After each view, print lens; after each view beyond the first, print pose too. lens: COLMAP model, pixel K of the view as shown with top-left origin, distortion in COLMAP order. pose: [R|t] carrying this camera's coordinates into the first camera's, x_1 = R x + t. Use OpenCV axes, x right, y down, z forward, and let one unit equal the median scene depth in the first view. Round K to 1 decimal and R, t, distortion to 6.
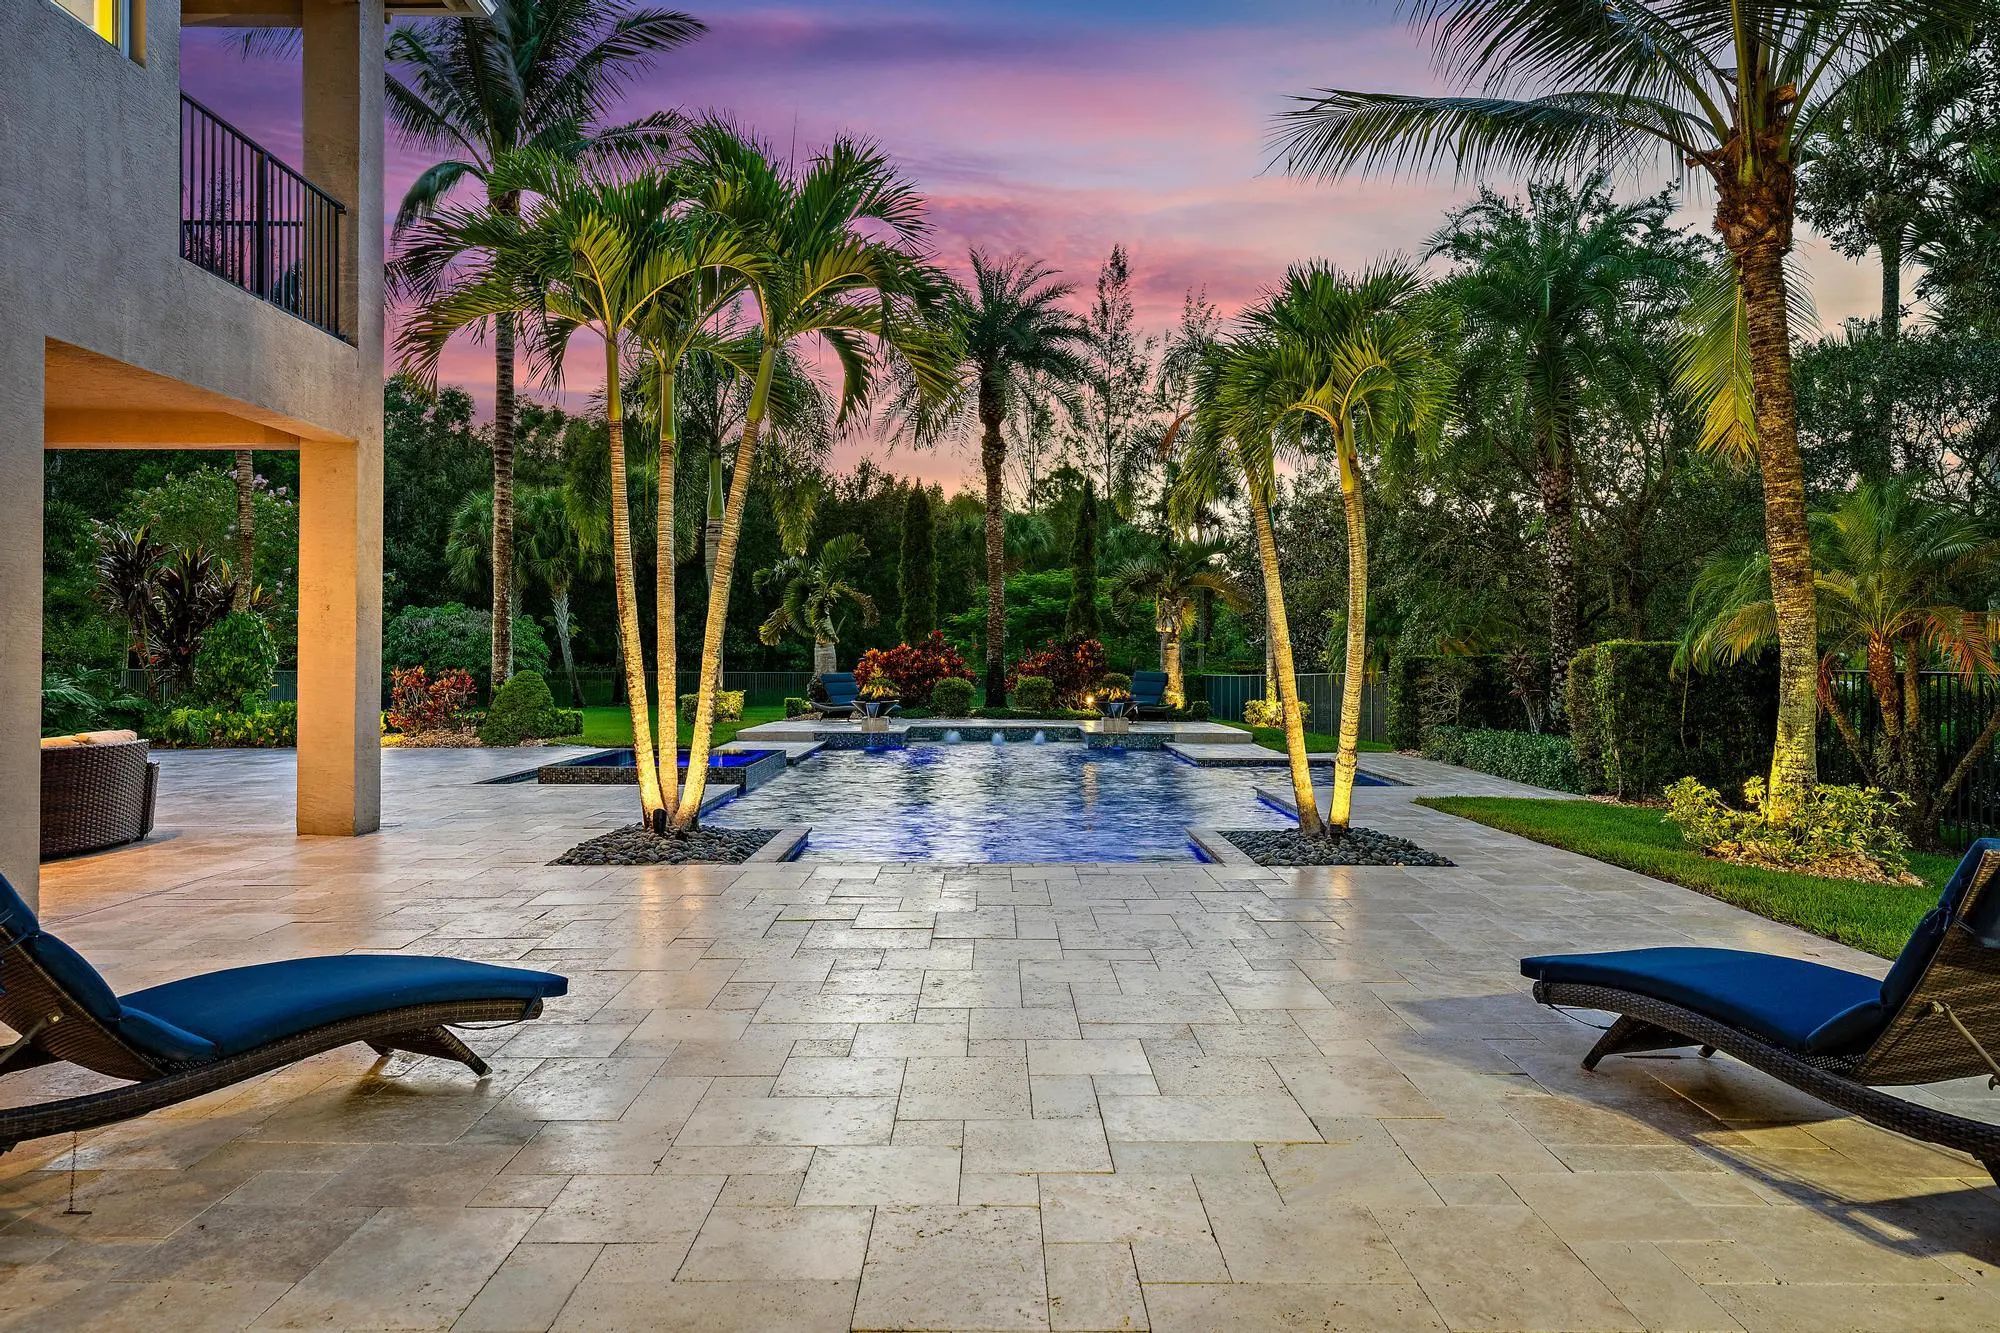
lens RADIAL K [[1367.3, 0, 1007.8], [0, 1367.3, 669.8], [0, 0, 1]] dist [-0.003414, -0.001811]
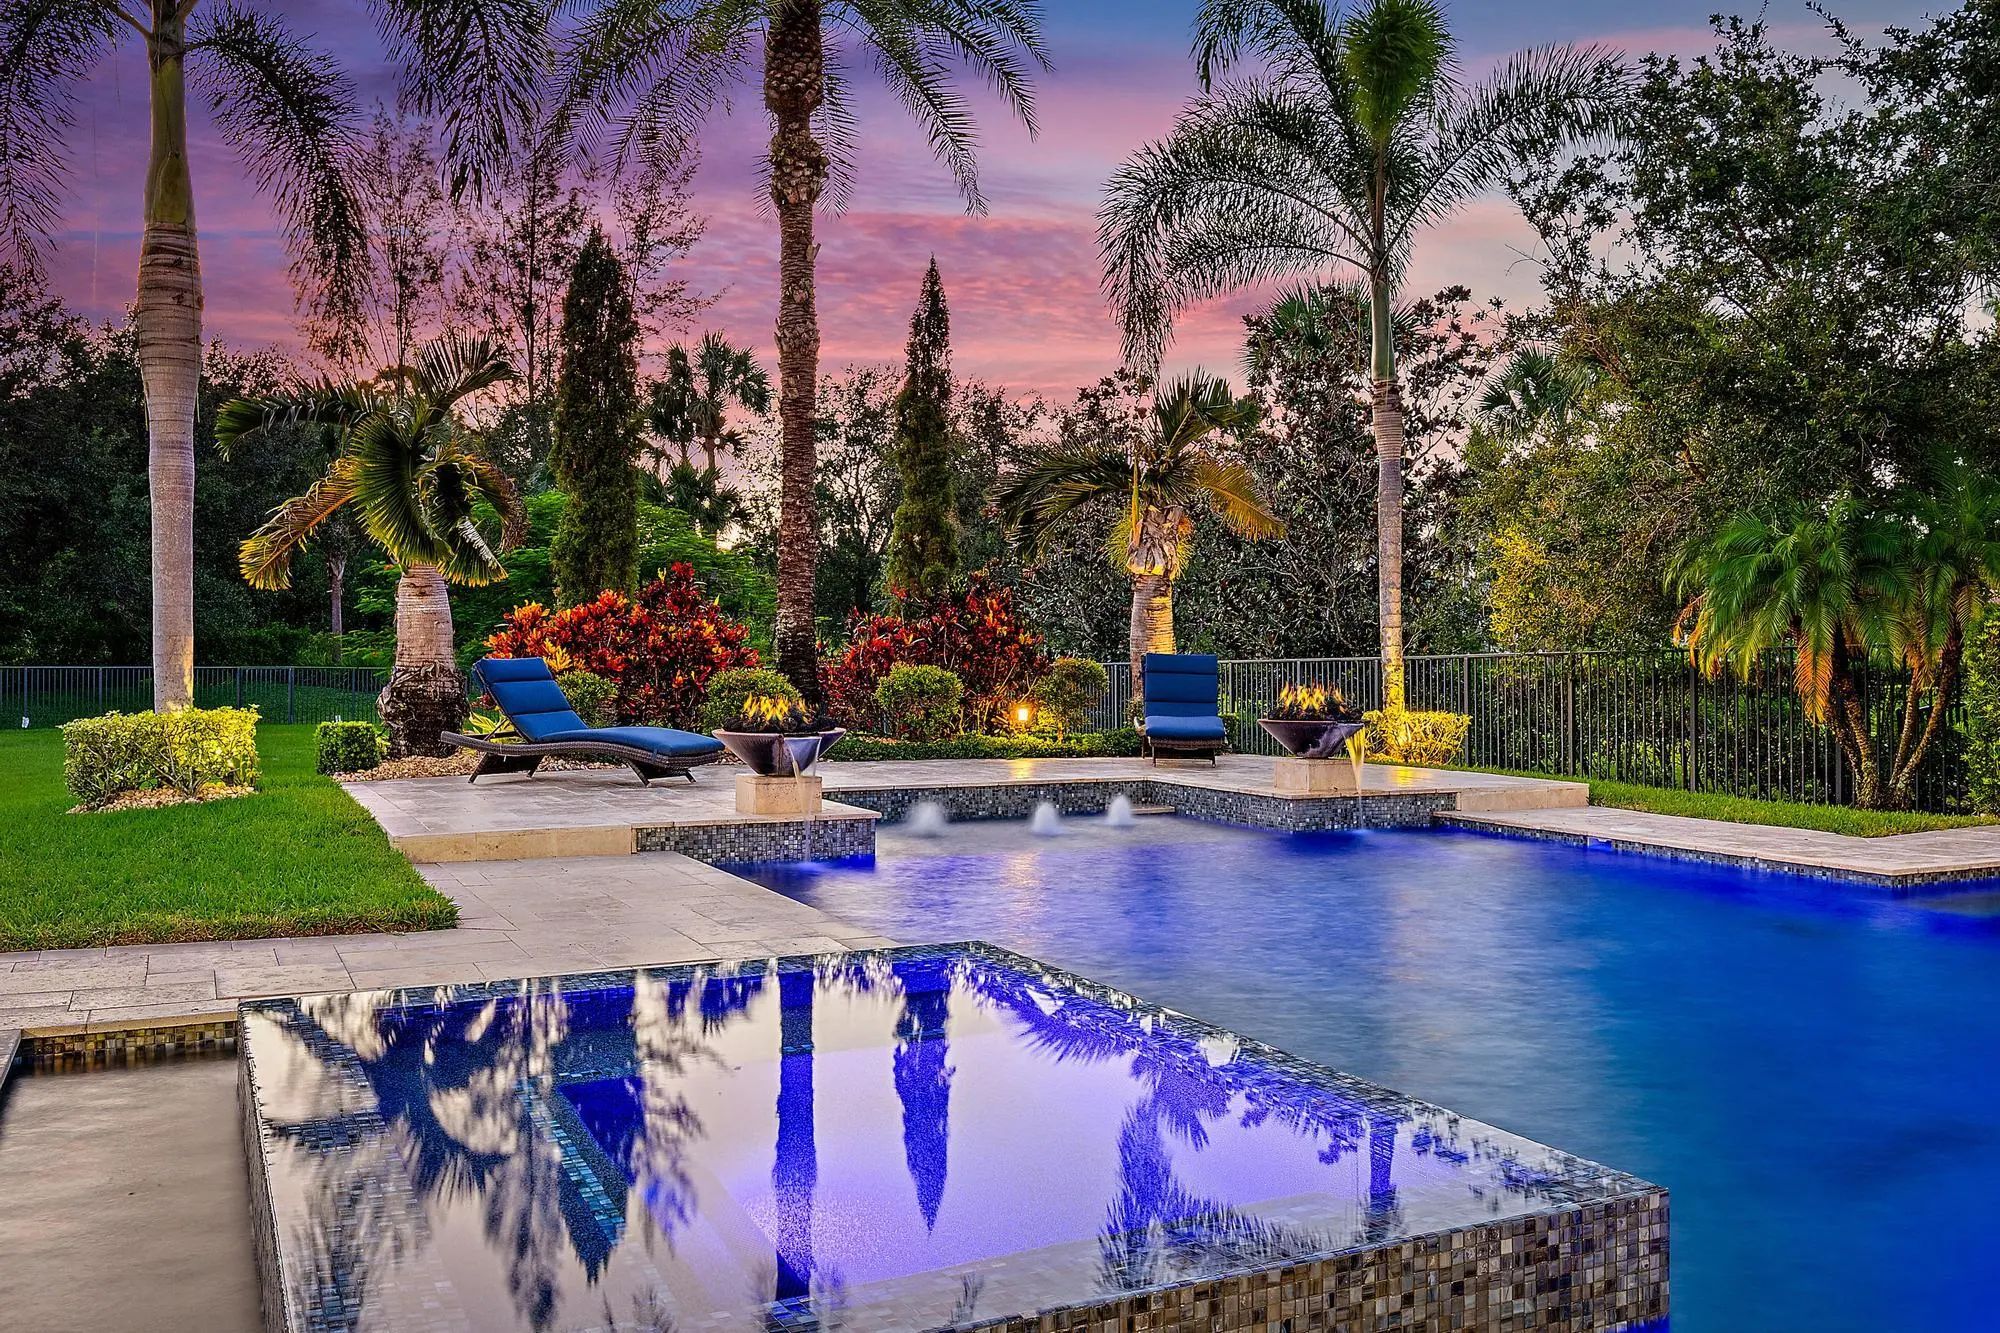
lens RADIAL K [[1688.6, 0, 1006.0], [0, 1688.6, 653.1], [0, 0, 1]] dist [-0.003271, 0.005223]
pose [[0.898598, -0.000054, 0.438774, -0.201705], [0.002921, 0.999979, -0.005859, 0.004171], [-0.438764, 0.006546, 0.898579, 0.475565]]
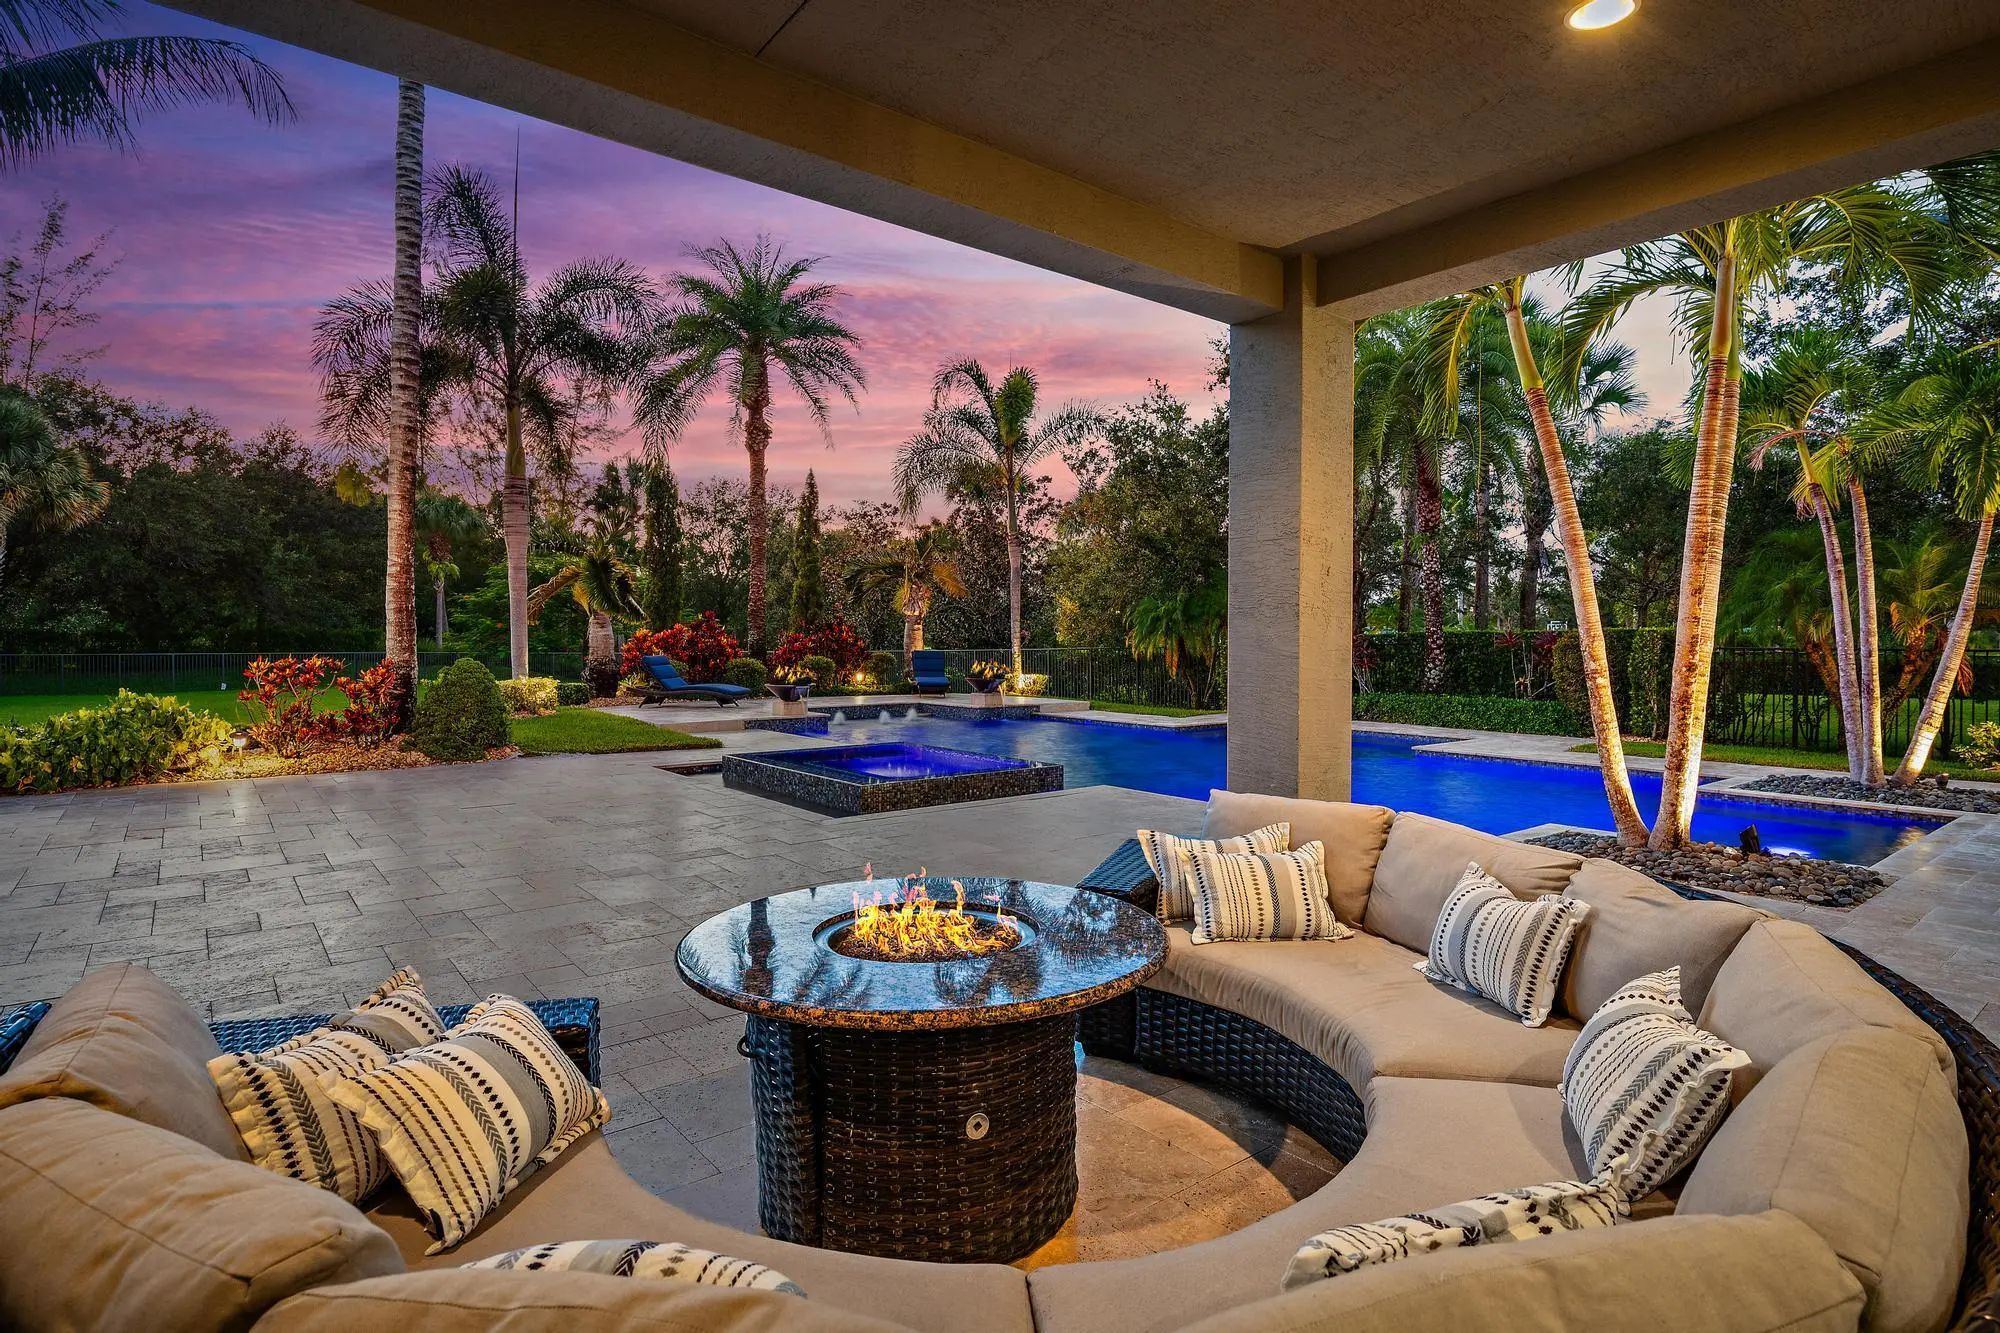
lens RADIAL K [[1031.7, 0, 1011.9], [0, 1031.7, 662.9], [0, 0, 1]] dist [-0.005356, -0.001165]
pose [[0.782017, -0.017191, 0.623020, -0.357276], [0.005569, 0.999772, 0.020597, -0.005278], [-0.623232, -0.012638, 0.781935, 0.280378]]
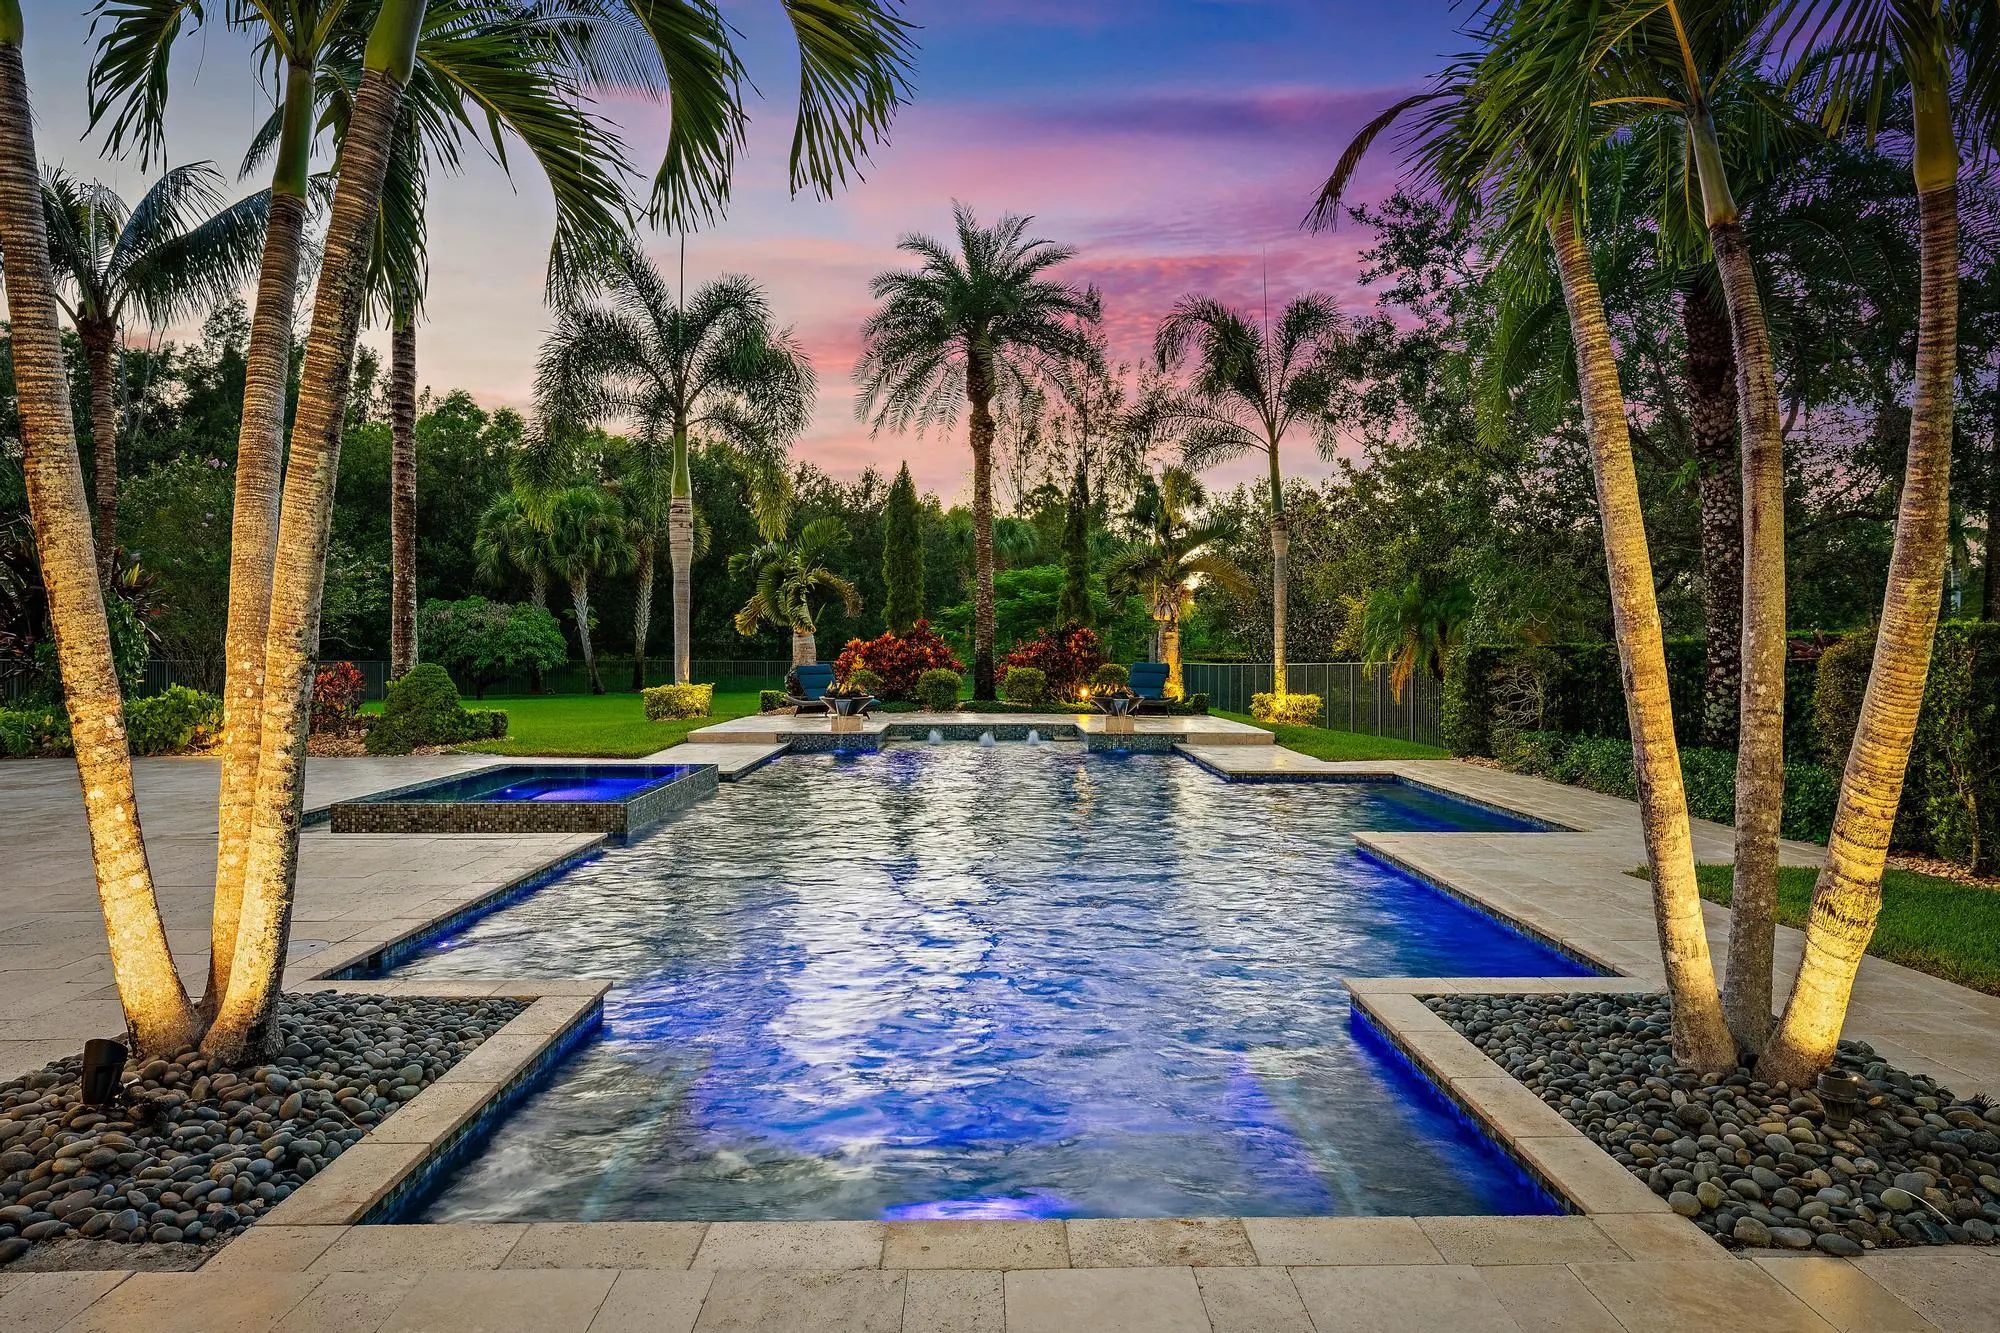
lens RADIAL K [[1093.9, 0, 1004.3], [0, 1093.9, 655.3], [0, 0, 1]] dist [-0.010574, 0.000220]
pose [[0.999981, -0.001074, 0.005998, 0.000446], [0.001085, 0.999998, -0.001905, -0.002222], [-0.005995, 0.001912, 0.999980, 0.245243]]
